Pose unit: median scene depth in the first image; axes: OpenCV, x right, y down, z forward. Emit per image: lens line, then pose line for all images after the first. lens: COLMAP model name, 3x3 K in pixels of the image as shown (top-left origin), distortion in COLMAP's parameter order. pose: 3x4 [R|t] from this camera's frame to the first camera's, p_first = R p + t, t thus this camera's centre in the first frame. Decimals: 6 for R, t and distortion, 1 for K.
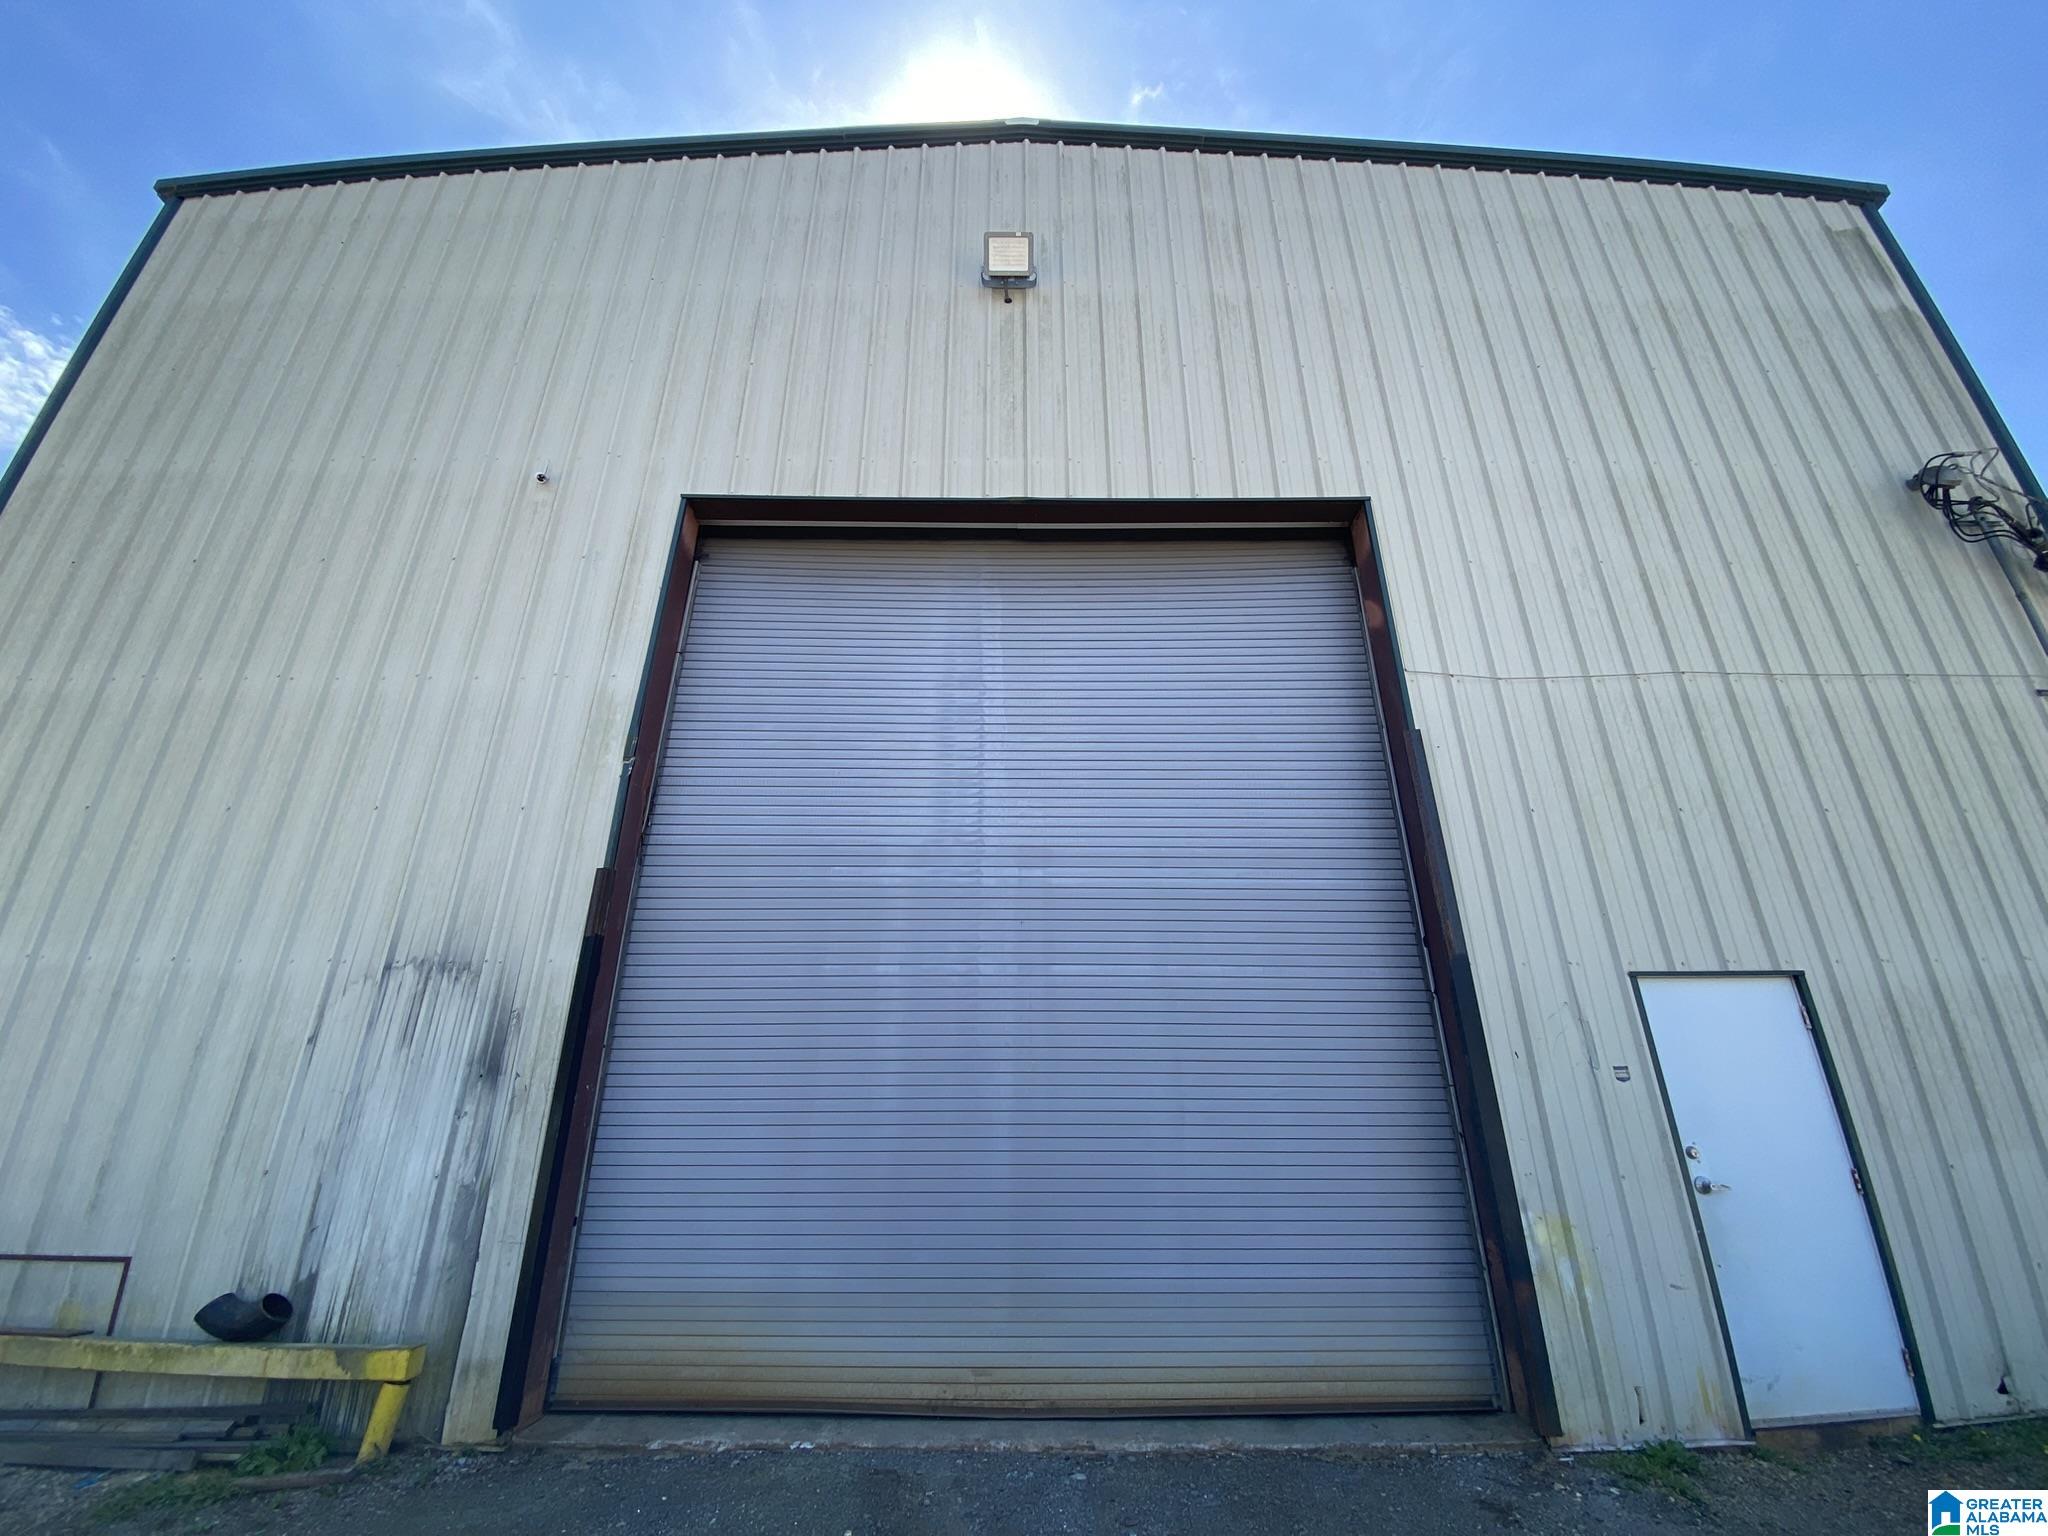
lens RADIAL K [[829.0, 0, 1024.0], [0, 829.0, 768.0], [0, 0, 1]] dist [-0.019732, -0.000331]
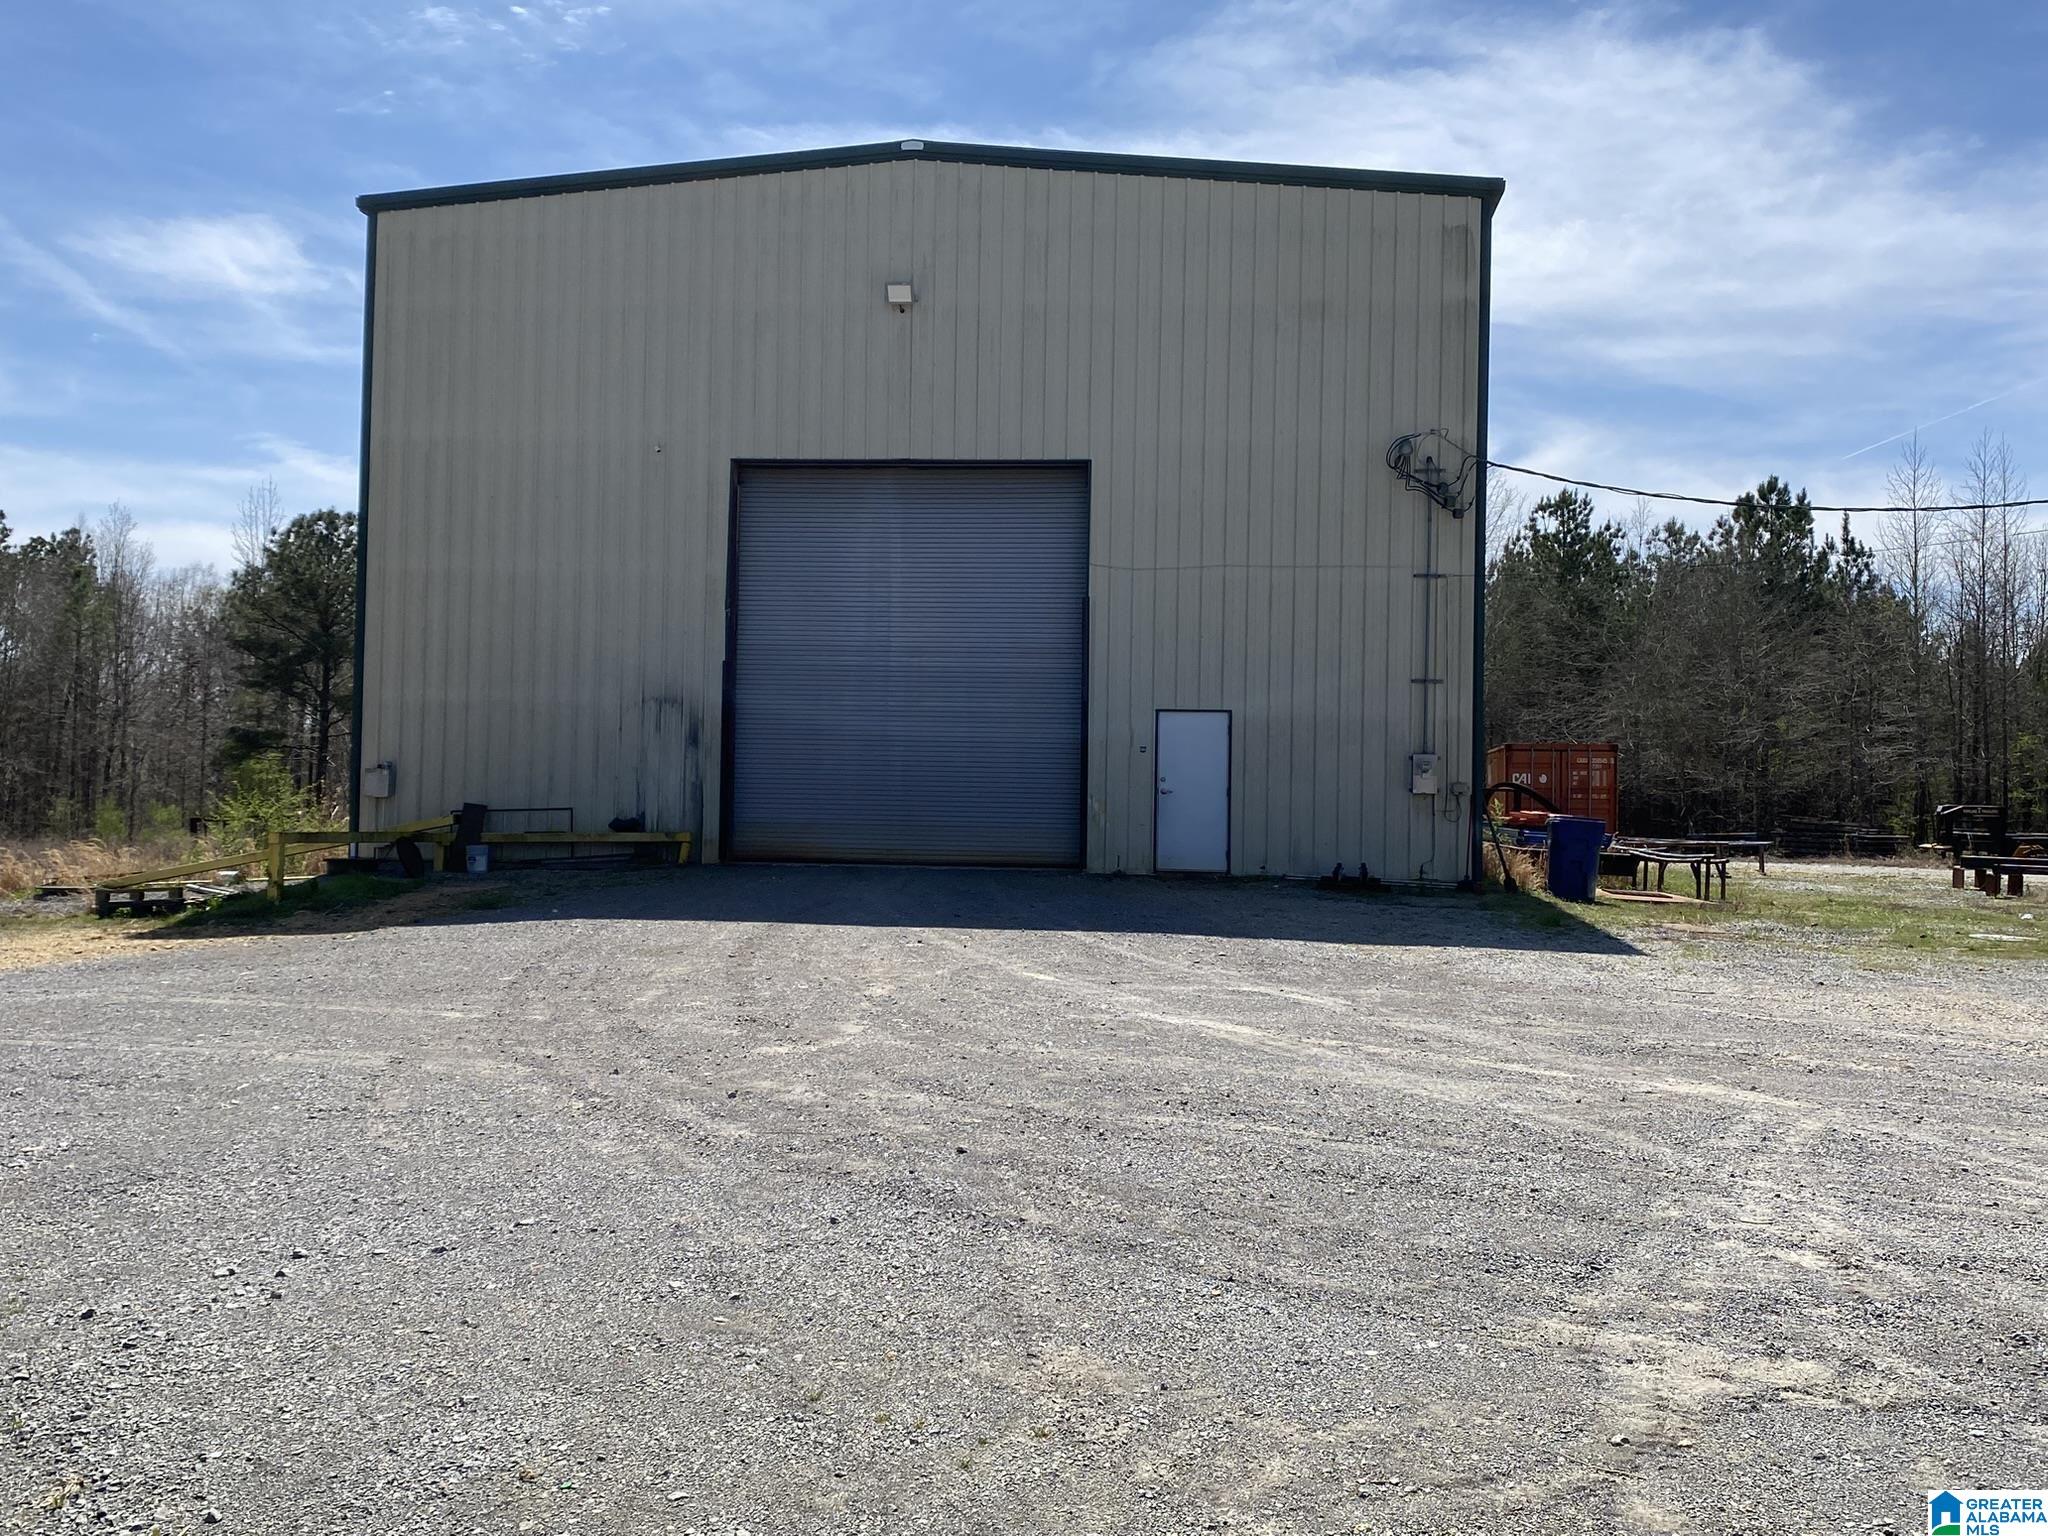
lens RADIAL K [[1872.4, 0, 1024.0], [0, 1872.4, 768.0], [0, 0, 1]] dist [0.182160, -0.428438]
pose [[0.994481, 0.015526, -0.103763, 0.945592], [0.022432, 0.934654, 0.354849, -1.561692], [0.102492, -0.355218, 0.929148, -4.237611]]
